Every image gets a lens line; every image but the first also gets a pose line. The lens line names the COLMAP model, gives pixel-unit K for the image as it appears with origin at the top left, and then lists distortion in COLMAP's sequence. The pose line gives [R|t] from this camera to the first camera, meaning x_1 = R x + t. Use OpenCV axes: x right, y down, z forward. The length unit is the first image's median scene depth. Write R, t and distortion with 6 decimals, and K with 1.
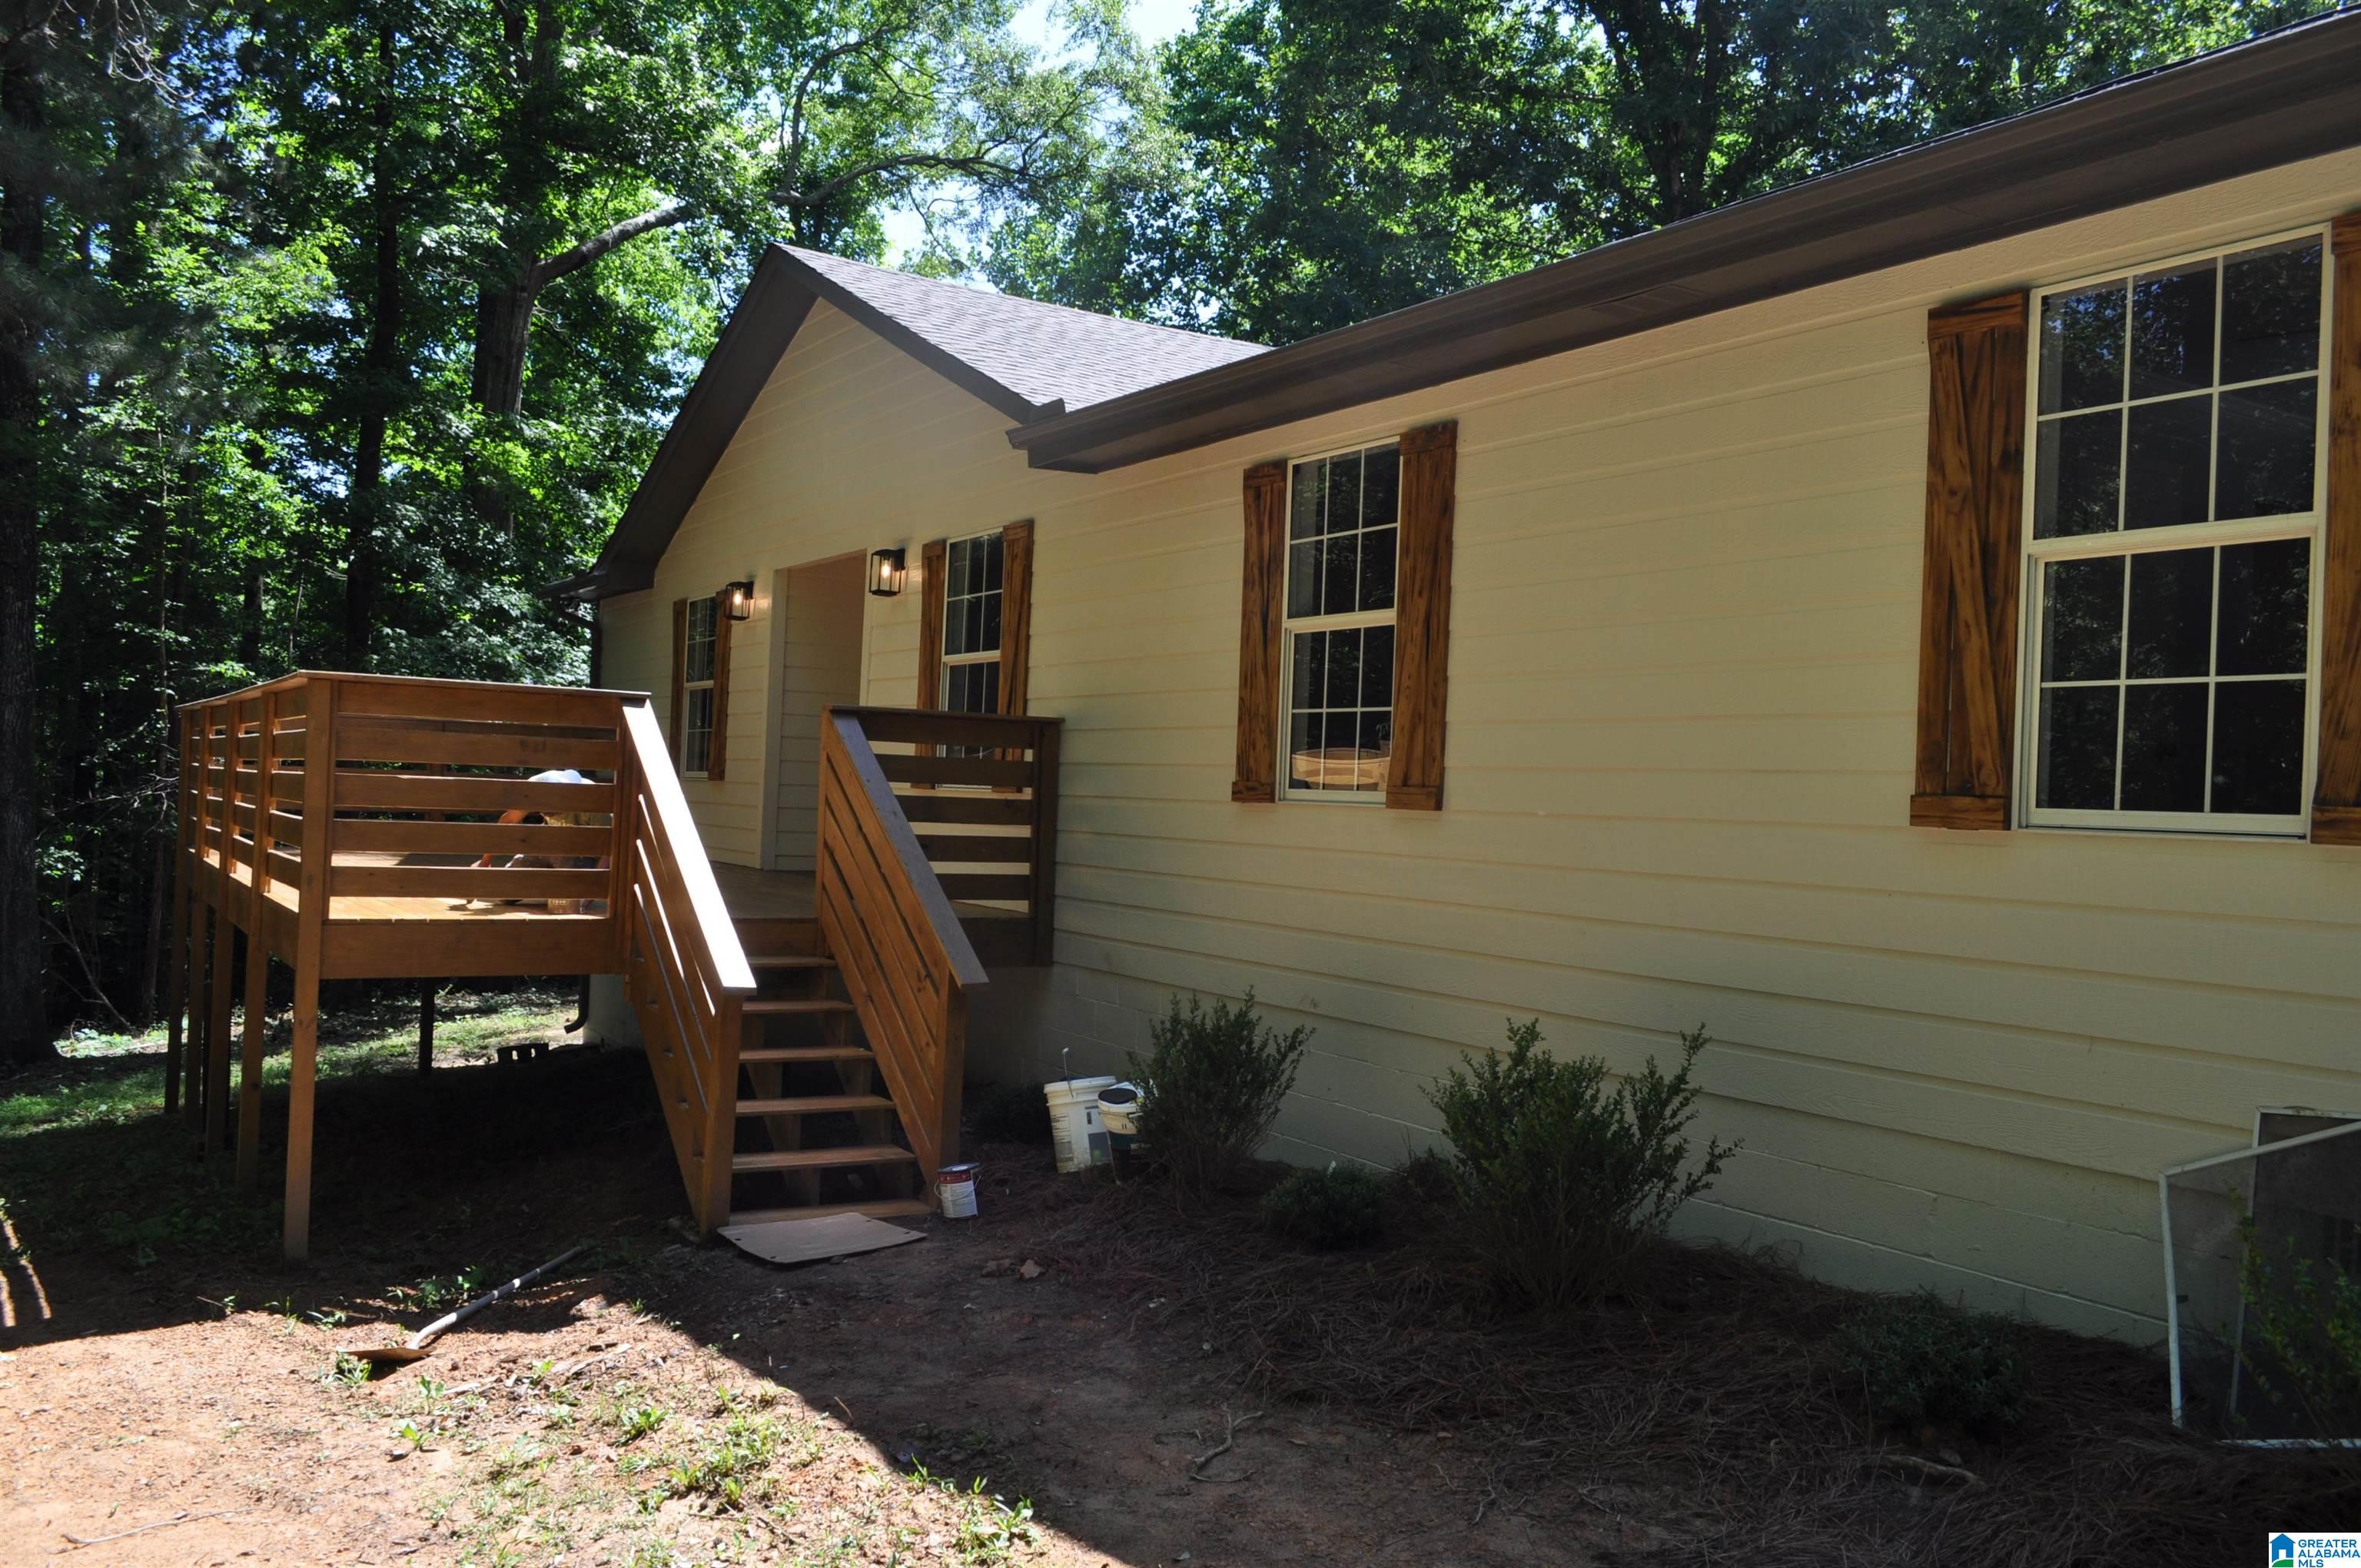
lens RADIAL K [[1839.4, 0, 1172.9], [0, 1839.4, 779.3], [0, 0, 1]] dist [-0.012664, 0.007352]
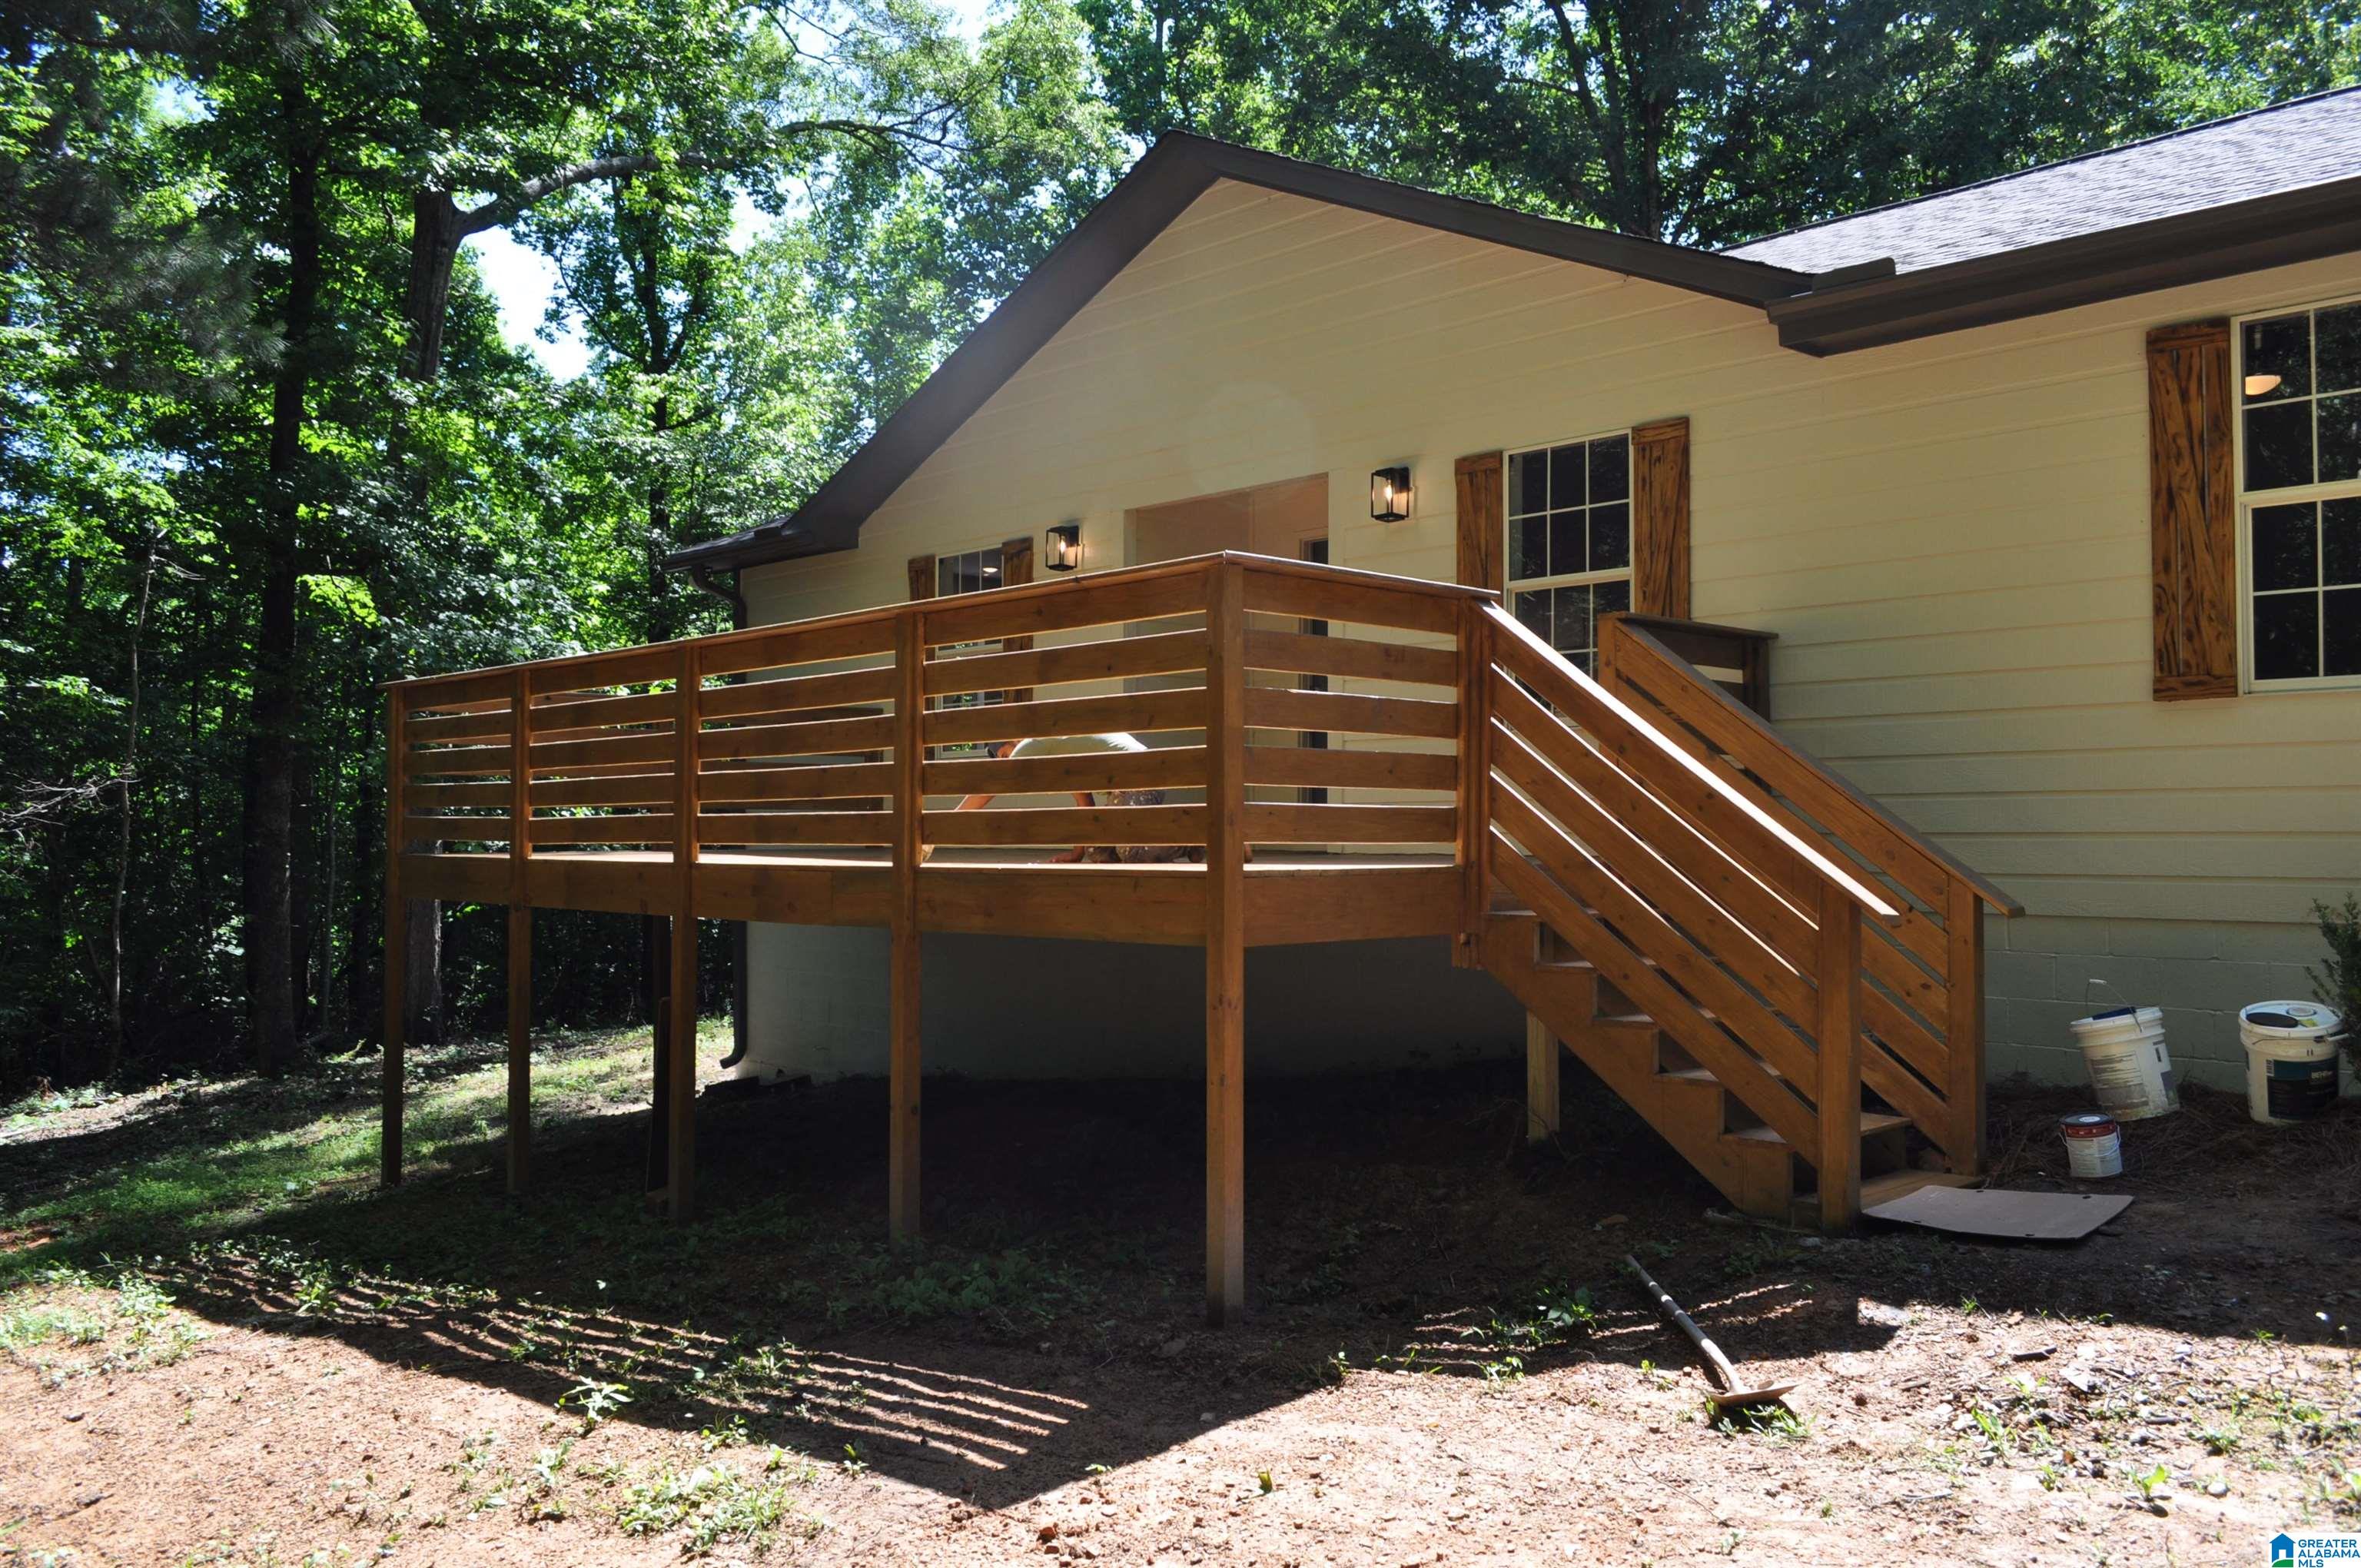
lens RADIAL K [[1839.4, 0, 1172.9], [0, 1839.4, 779.3], [0, 0, 1]] dist [-0.012664, 0.007352]
pose [[0.977895, -0.034756, 0.206190, -0.616341], [0.038080, 0.999201, -0.012173, 0.042757], [-0.205602, 0.019755, 0.978436, 0.222495]]
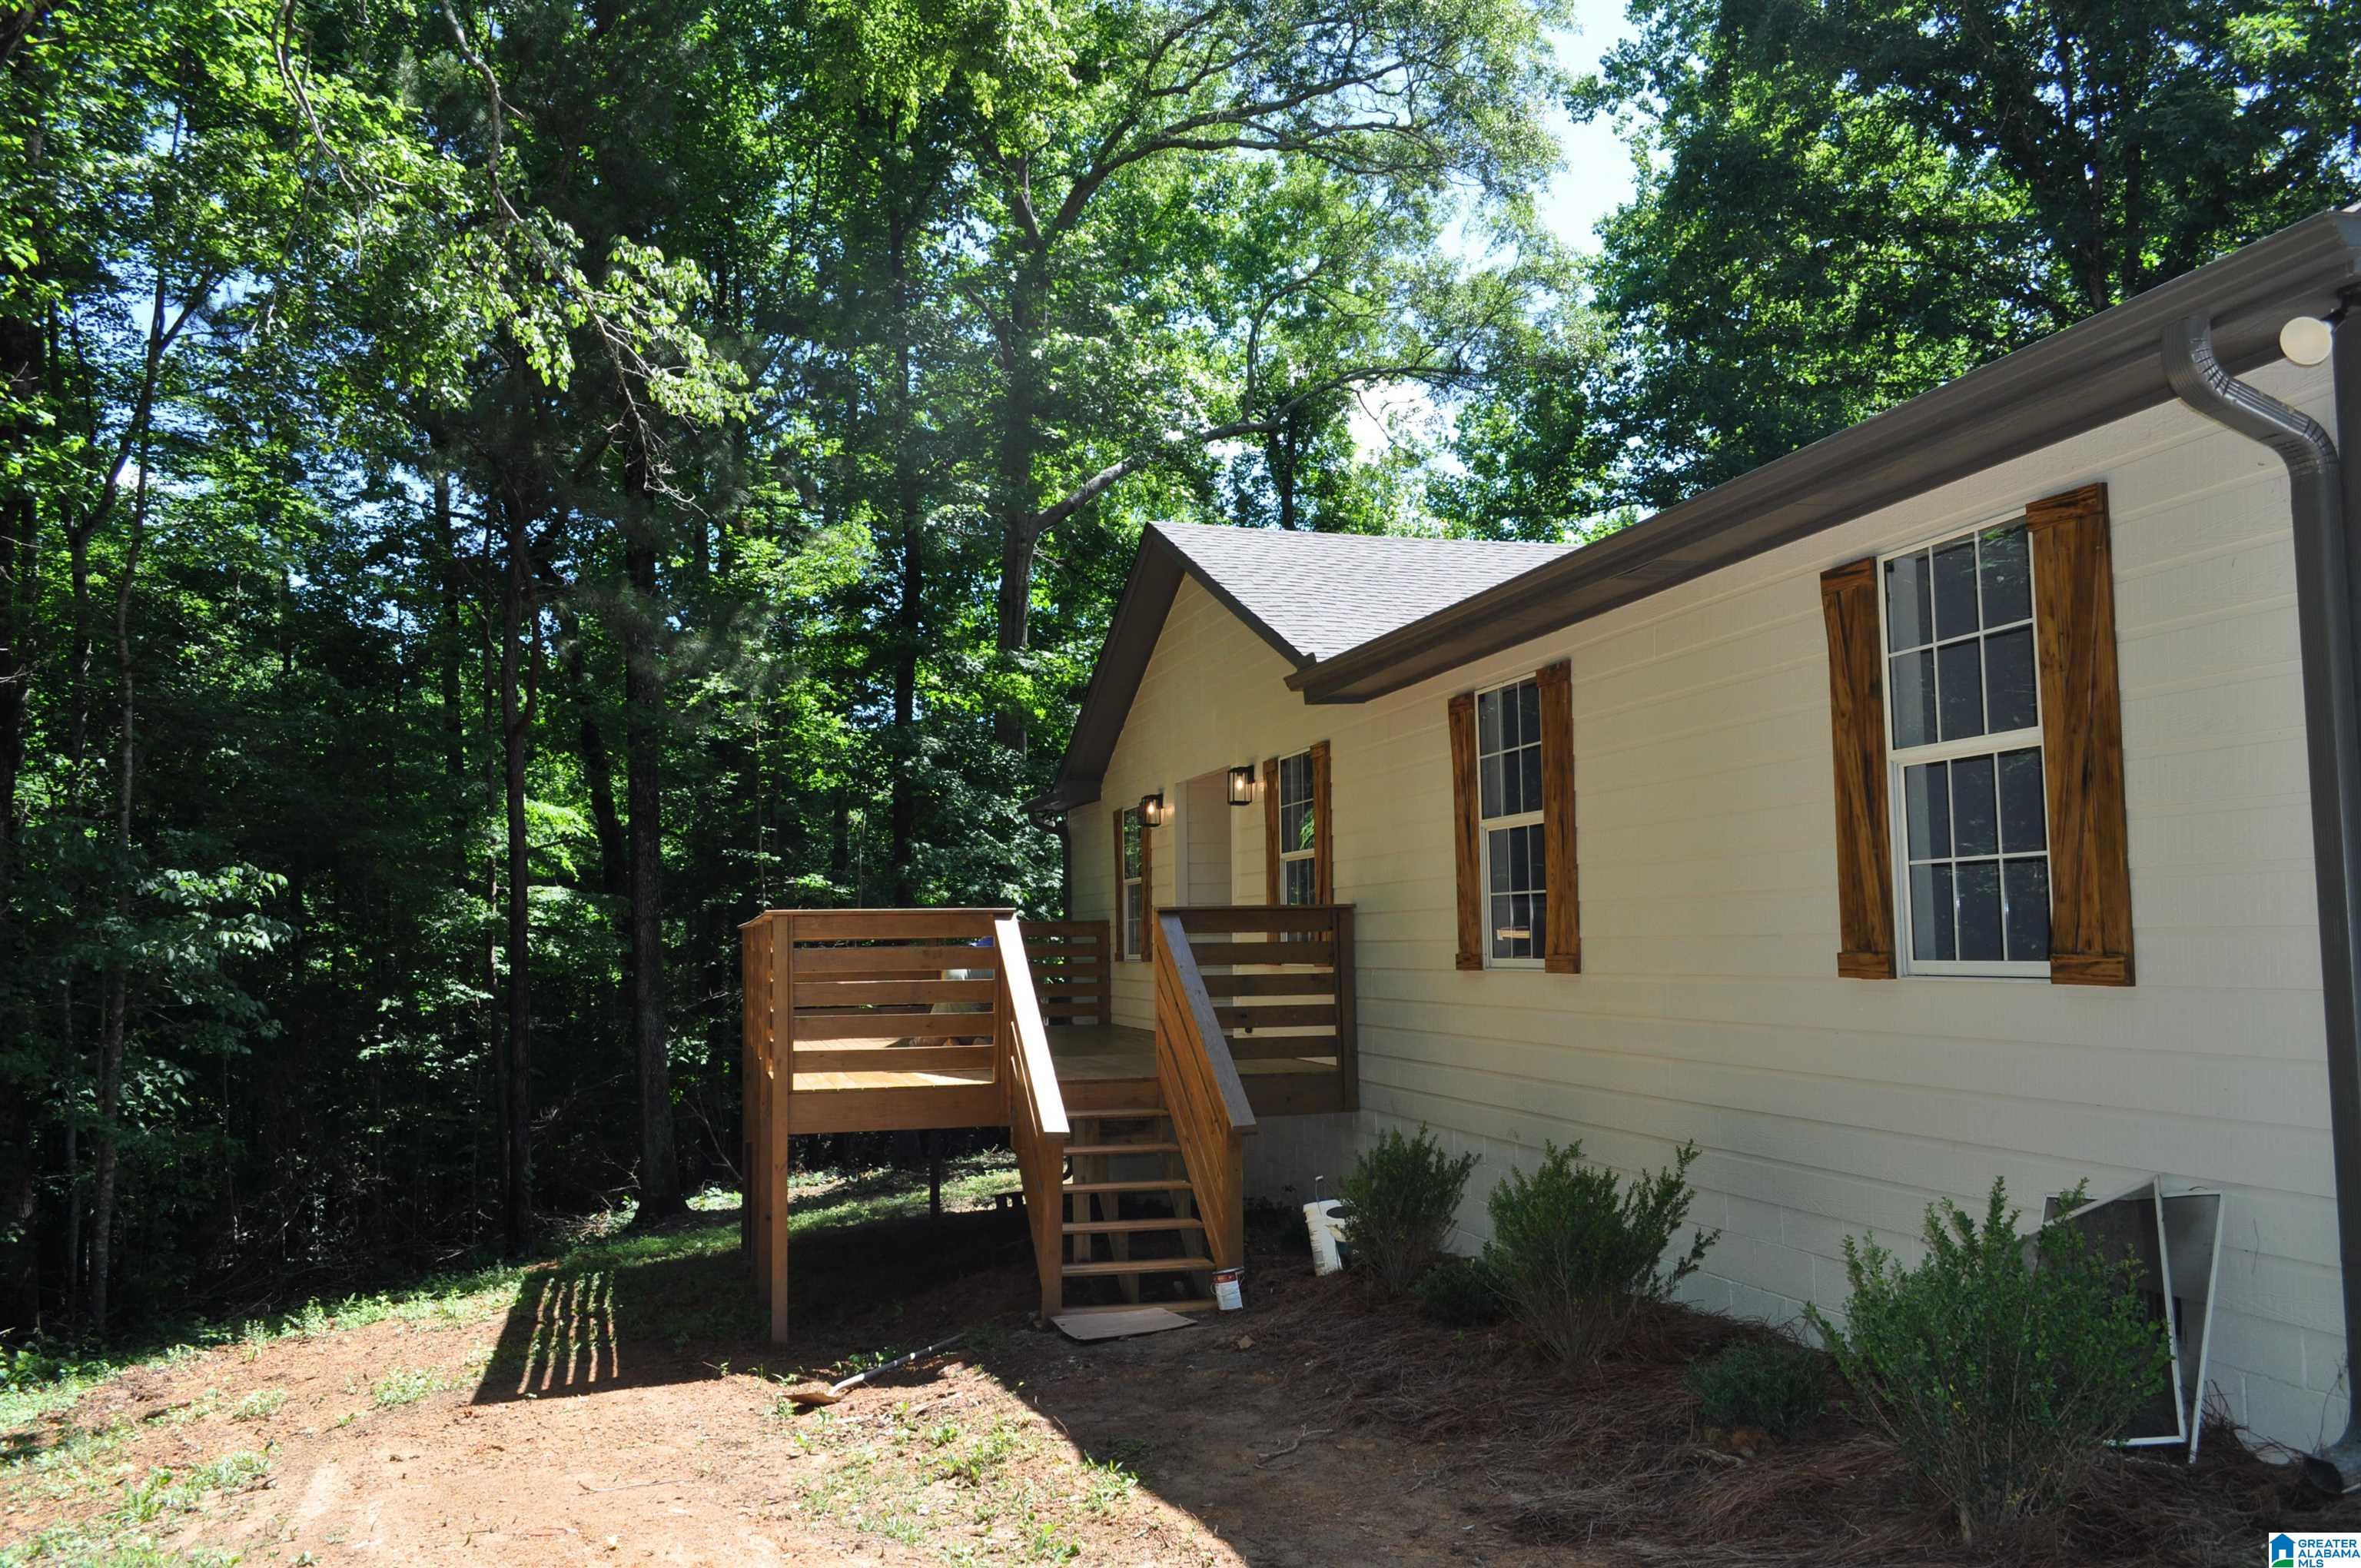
lens RADIAL K [[1843.1, 0, 1173.5], [0, 1843.1, 785.1], [0, 0, 1]] dist [-0.013891, 0.011408]
pose [[0.951305, -0.079087, -0.297932, 0.224725], [0.055237, 0.994619, -0.087652, -0.013127], [0.303260, 0.066927, 0.950554, -0.222582]]
